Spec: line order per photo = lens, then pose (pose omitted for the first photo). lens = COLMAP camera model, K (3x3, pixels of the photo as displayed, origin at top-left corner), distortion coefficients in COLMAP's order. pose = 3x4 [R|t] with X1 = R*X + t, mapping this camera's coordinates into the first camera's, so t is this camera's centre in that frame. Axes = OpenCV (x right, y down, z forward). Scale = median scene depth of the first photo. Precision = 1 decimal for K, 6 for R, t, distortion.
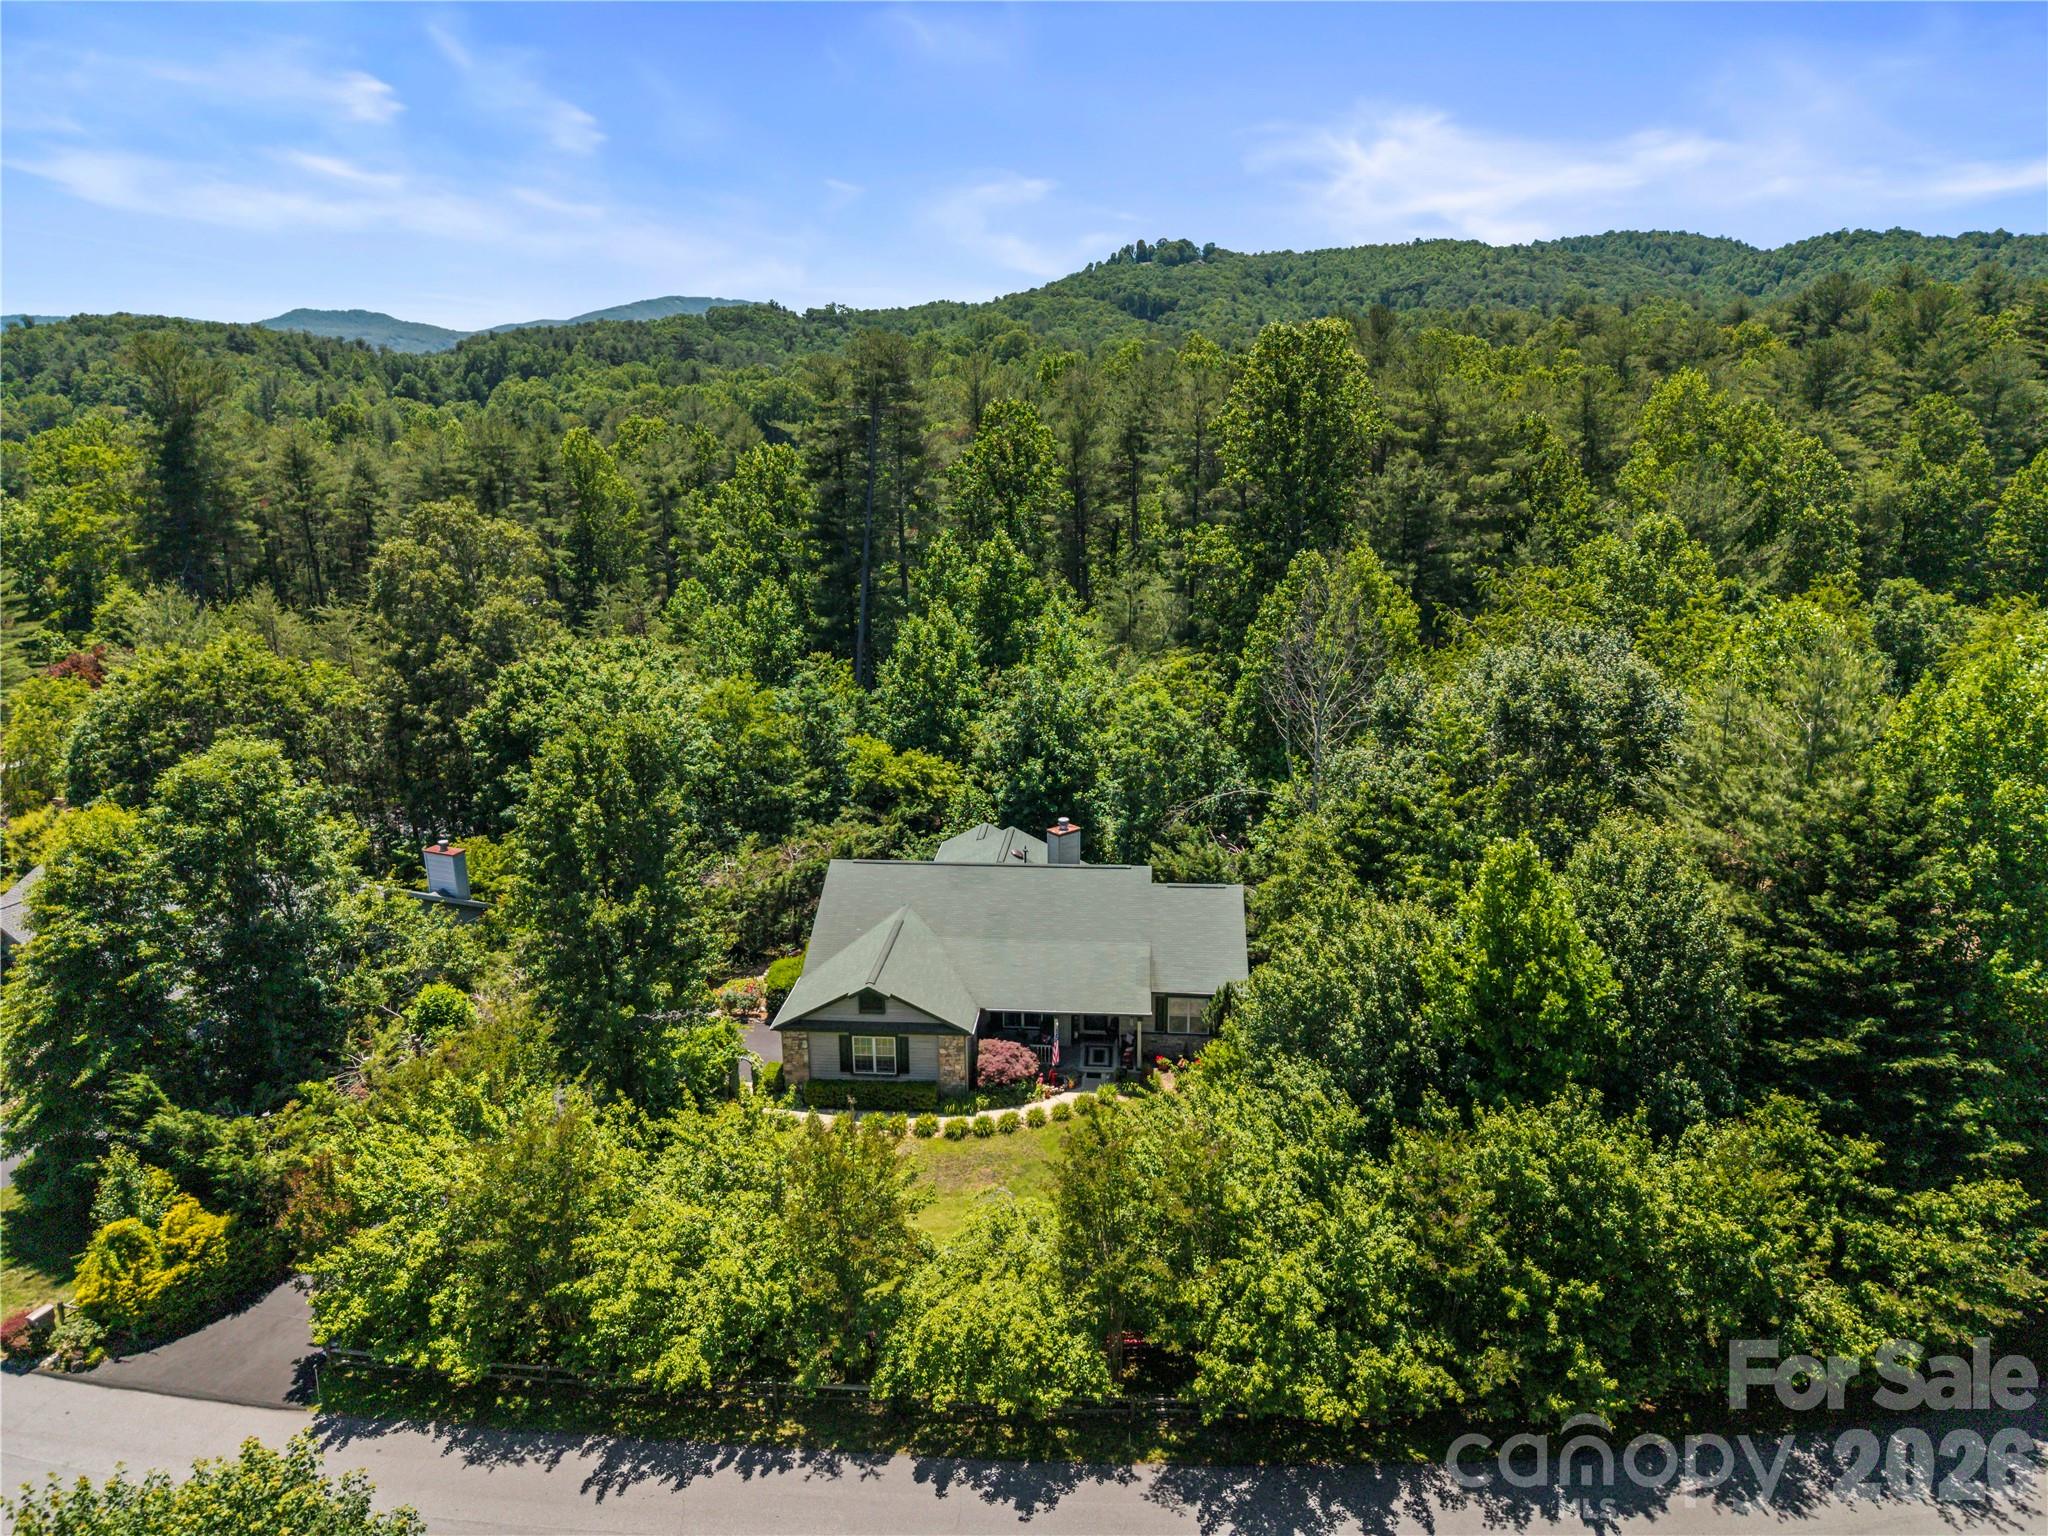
lens RADIAL K [[1740.9, 0, 1024.0], [0, 1740.9, 768.0], [0, 0, 1]] dist [0.002376, -0.000092]
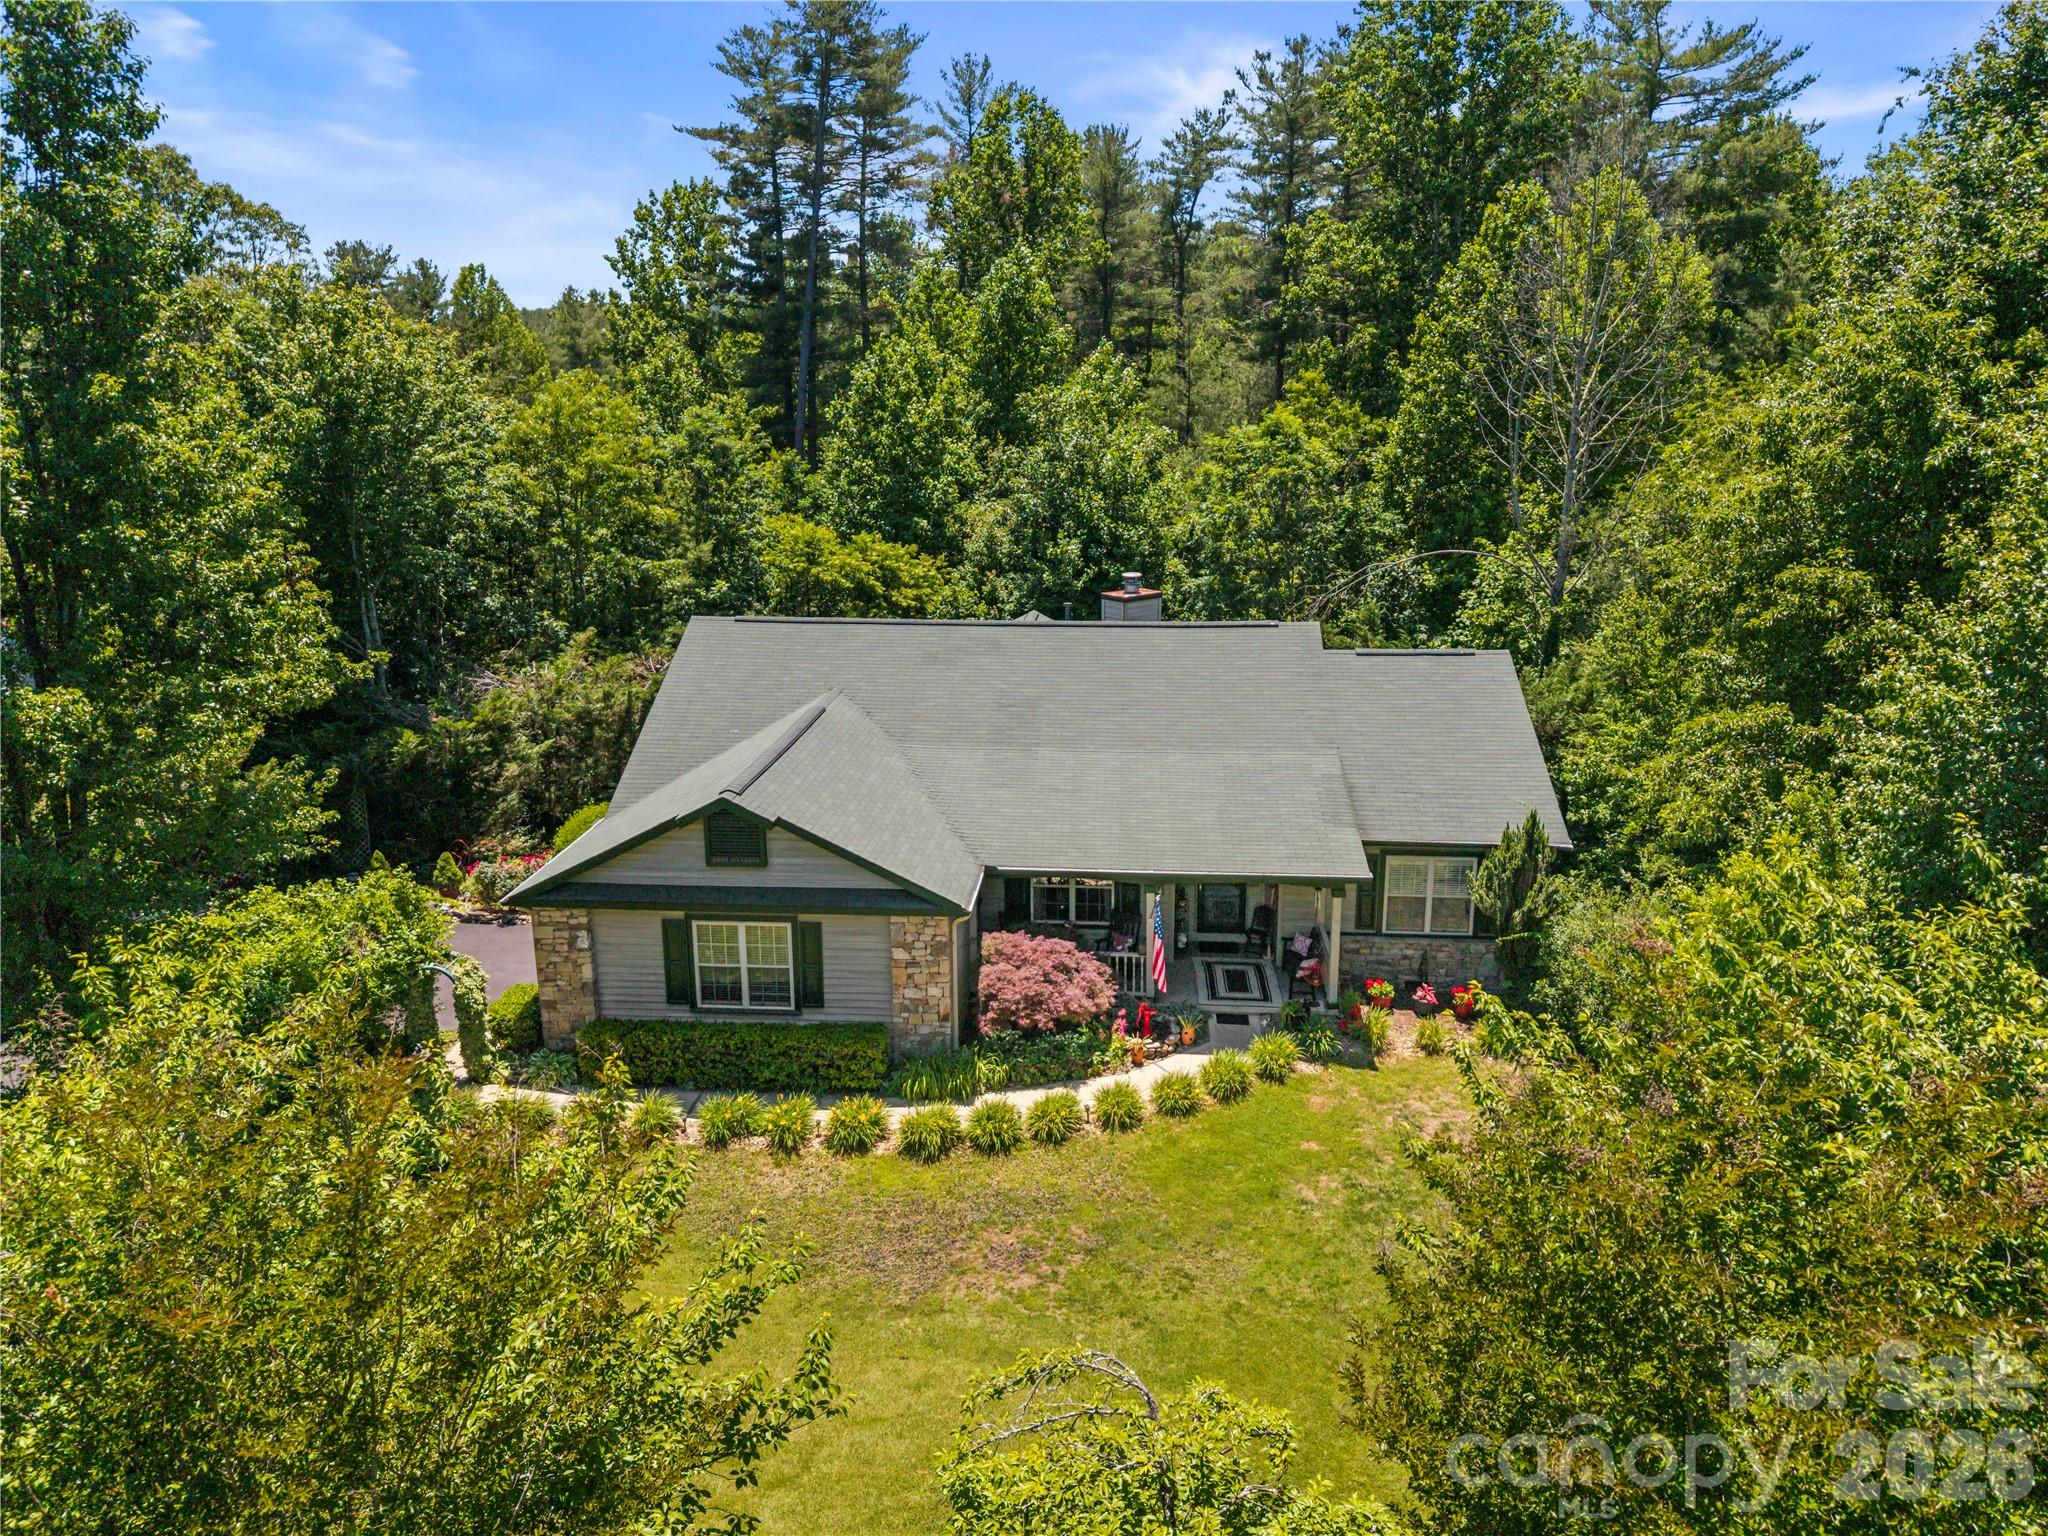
lens RADIAL K [[1420.4, 0, 1024.0], [0, 1420.4, 768.0], [0, 0, 1]] dist [-0.003457, -0.001112]
pose [[0.999824, 0.004188, 0.018272, -0.022118], [-0.002873, 0.997444, -0.071401, 0.139980], [-0.018524, 0.071336, 0.997280, 0.635662]]
